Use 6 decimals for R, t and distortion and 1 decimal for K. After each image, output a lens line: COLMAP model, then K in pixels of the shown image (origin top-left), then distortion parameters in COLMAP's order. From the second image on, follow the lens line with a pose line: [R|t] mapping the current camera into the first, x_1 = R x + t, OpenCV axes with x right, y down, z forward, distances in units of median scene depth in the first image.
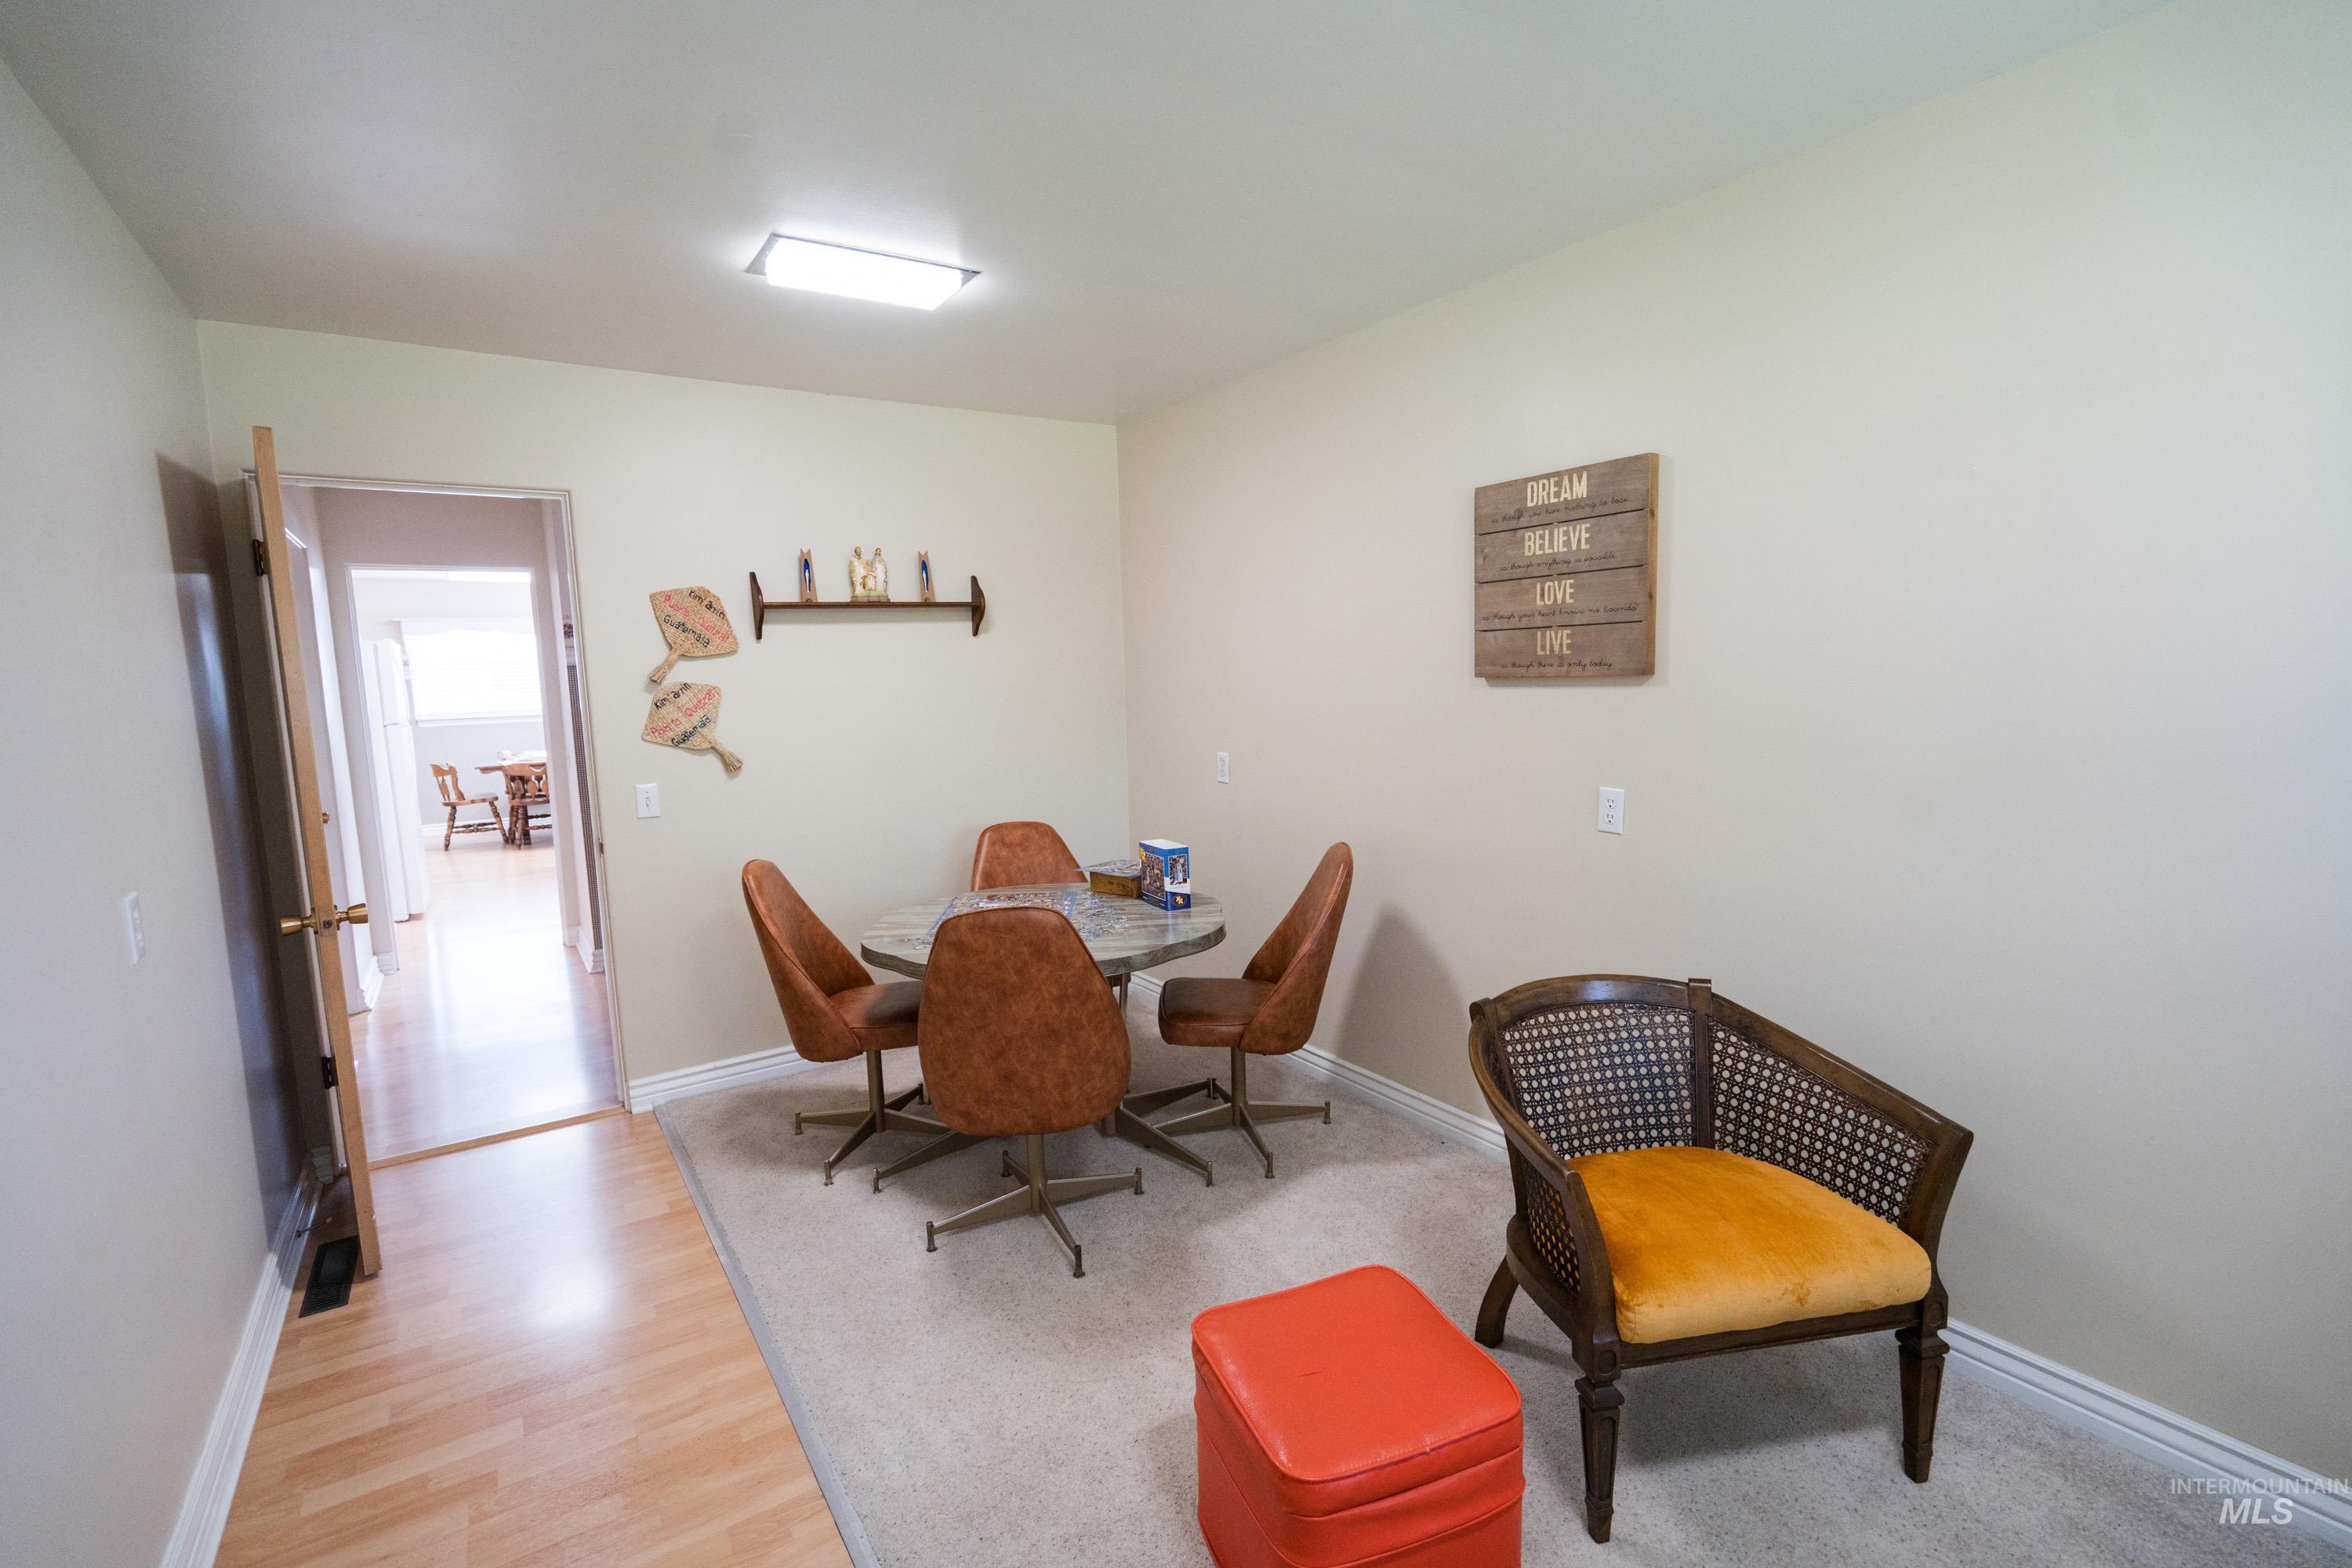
lens RADIAL K [[1054.8, 0, 1172.0], [0, 1054.8, 792.0], [0, 0, 1]] dist [-0.002607, 0.000720]
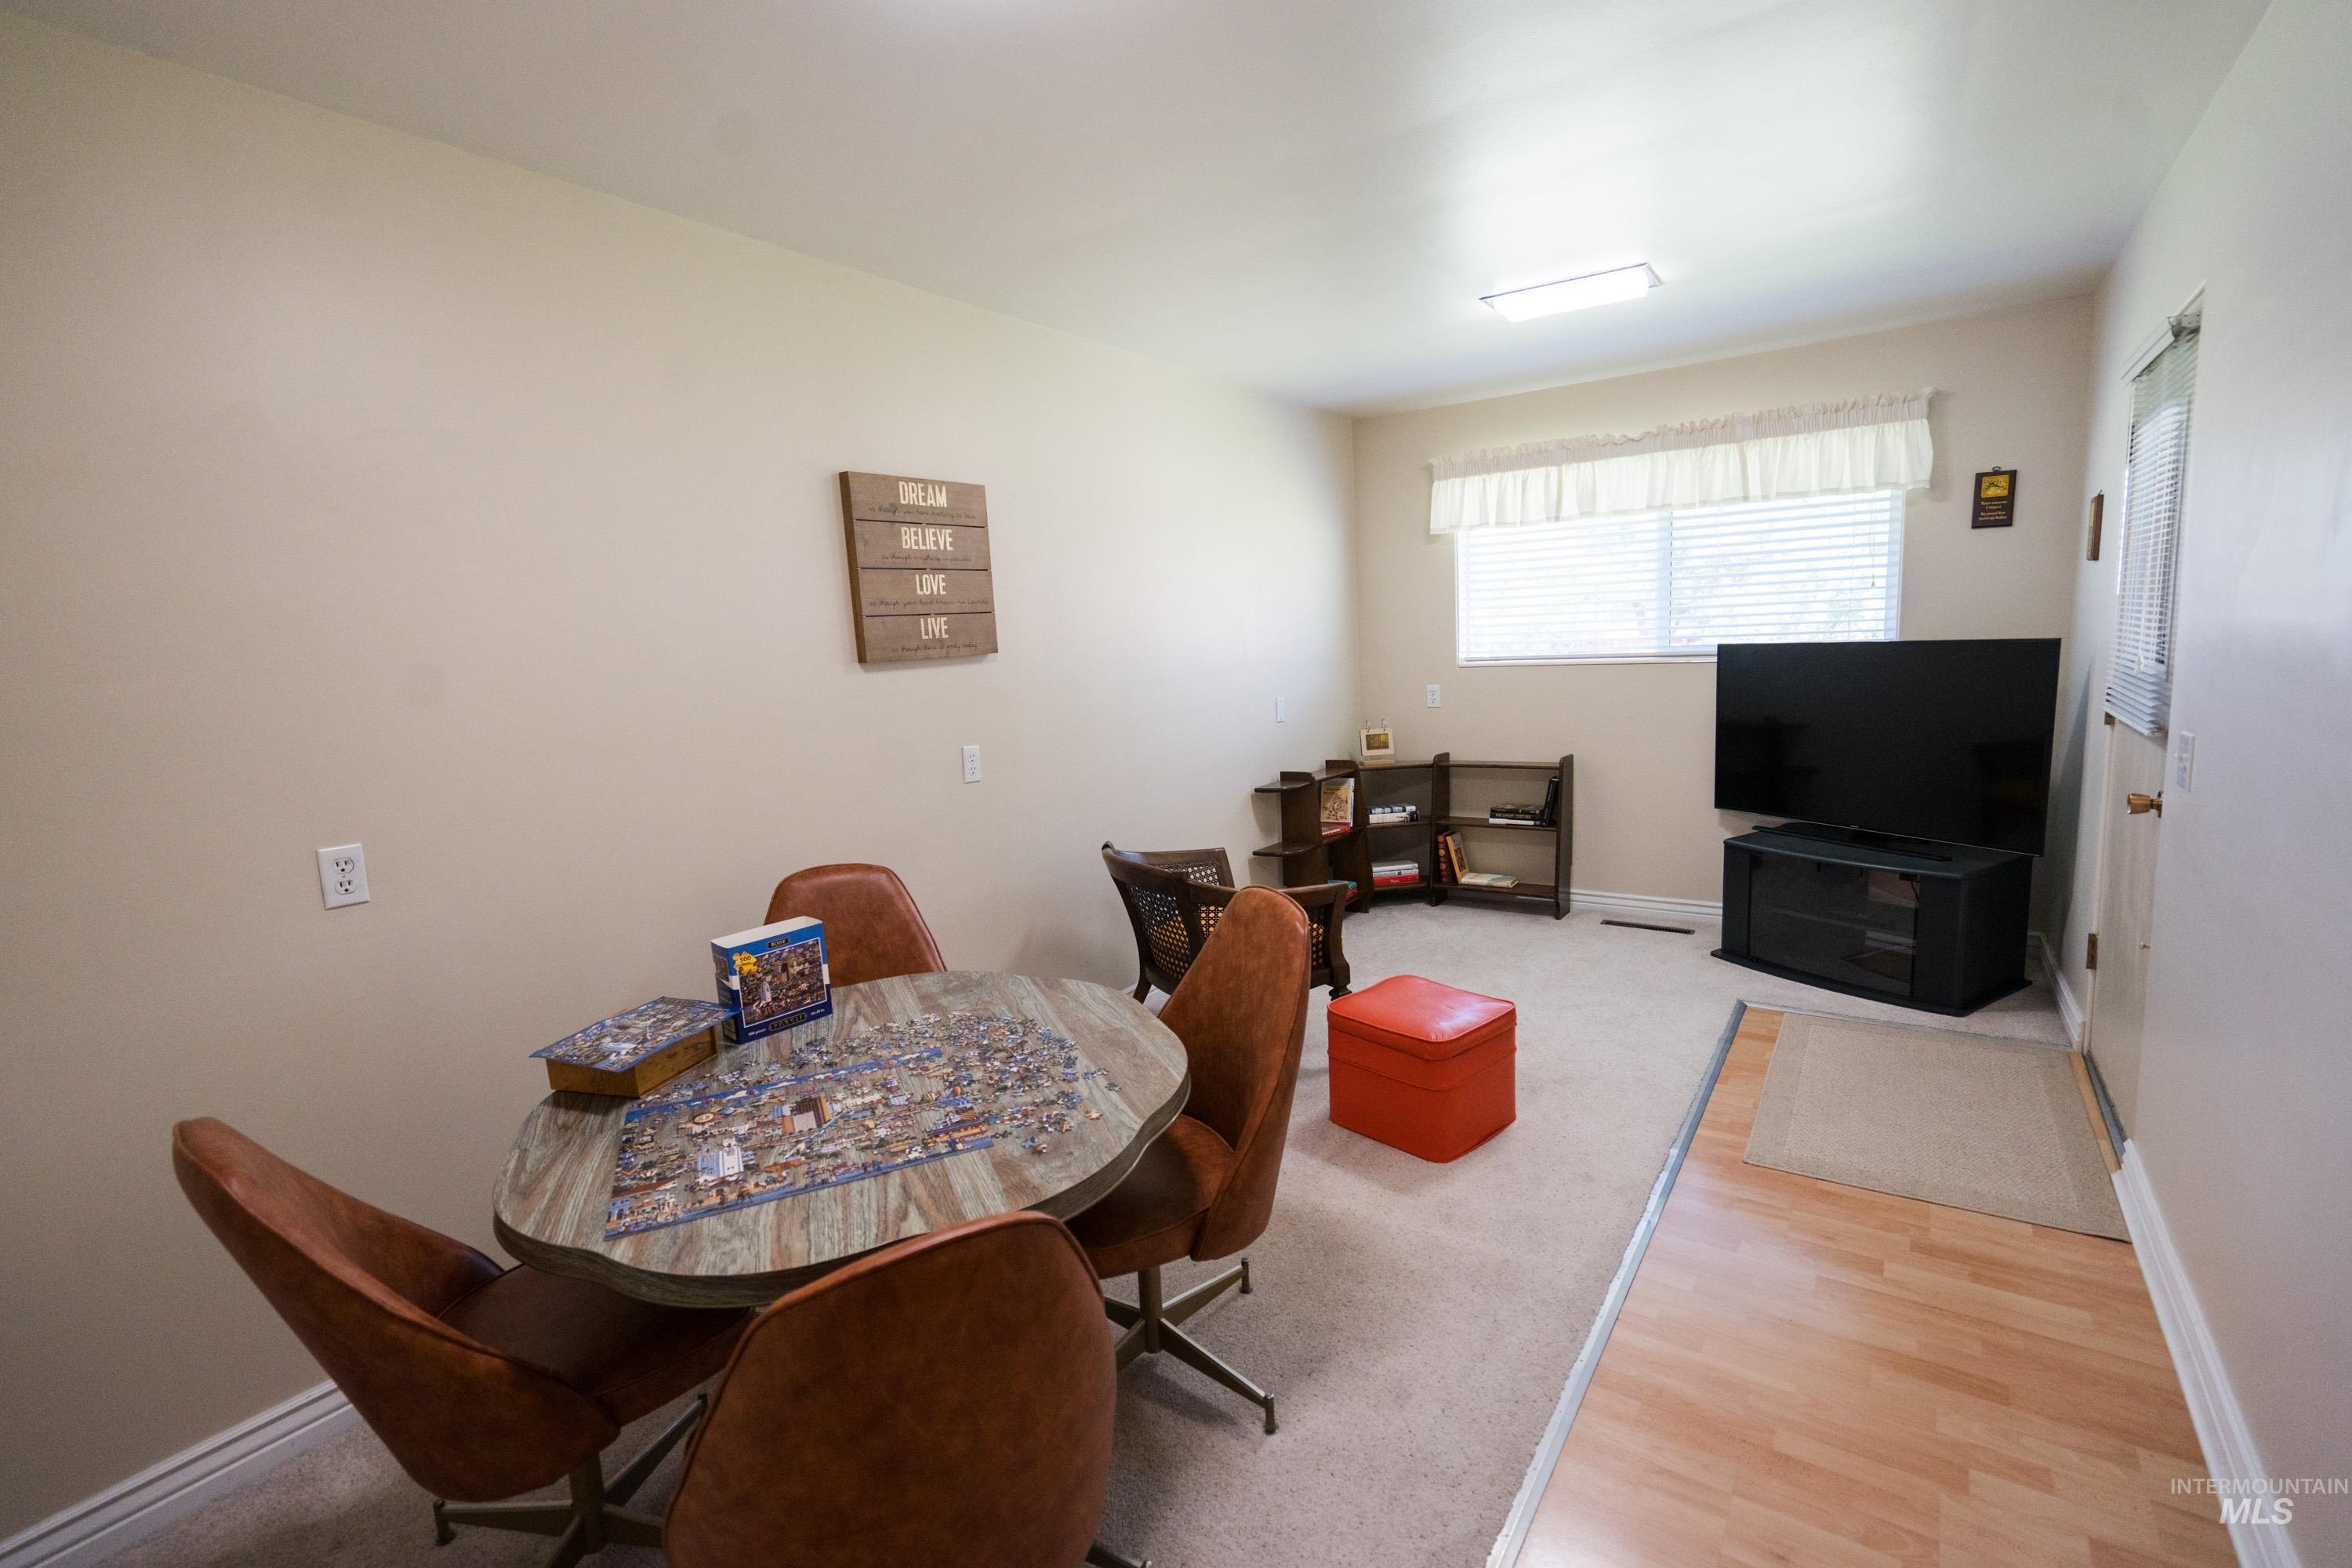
lens RADIAL K [[1054.8, 0, 1172.3], [0, 1054.8, 773.3], [0, 0, 1]] dist [-0.002607, 0.000720]
pose [[-0.340006, -0.089046, 0.936198, -0.821640], [0.166861, 0.973999, 0.153242, -0.121770], [-0.925502, 0.208318, -0.316308, 1.169200]]
